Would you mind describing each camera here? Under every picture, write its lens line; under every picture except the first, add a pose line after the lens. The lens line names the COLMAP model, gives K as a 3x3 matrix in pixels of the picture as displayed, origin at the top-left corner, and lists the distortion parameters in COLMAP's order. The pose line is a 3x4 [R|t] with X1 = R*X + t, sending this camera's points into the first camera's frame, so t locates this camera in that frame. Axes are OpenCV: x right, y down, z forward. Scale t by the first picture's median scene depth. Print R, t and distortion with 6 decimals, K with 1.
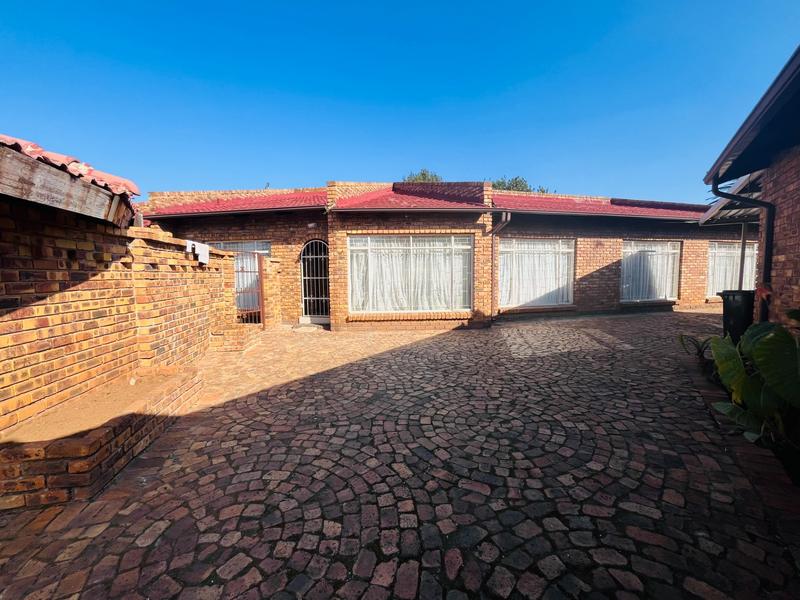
lens RADIAL K [[327.2, 0, 395.5], [0, 327.2, 300.1], [0, 0, 1]] dist [-0.007502, 0.000582]
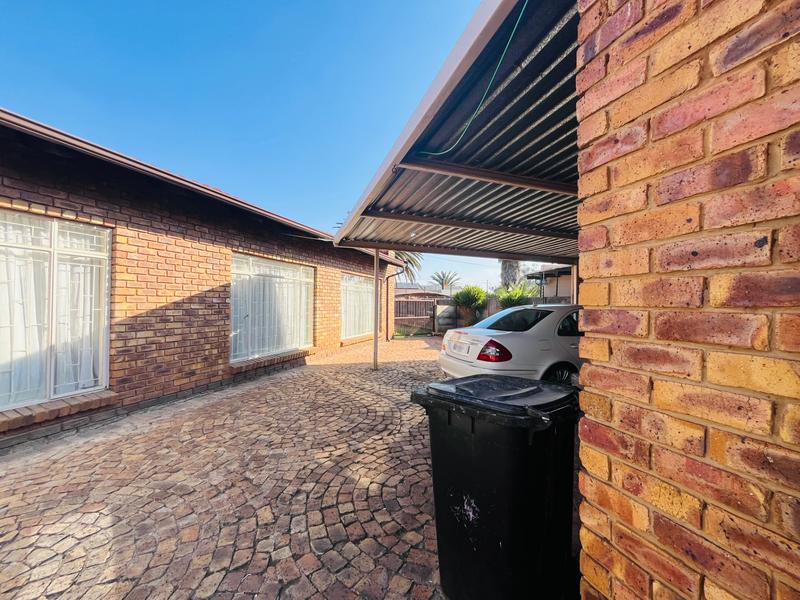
lens RADIAL K [[327.2, 0, 400.9], [0, 327.2, 303.6], [0, 0, 1]] dist [-0.007502, 0.000582]
pose [[0.559842, 0.020502, 0.828346, 0.654717], [0.045093, 0.997459, -0.055163, -0.085568], [-0.827372, 0.068235, 0.557494, 0.751204]]
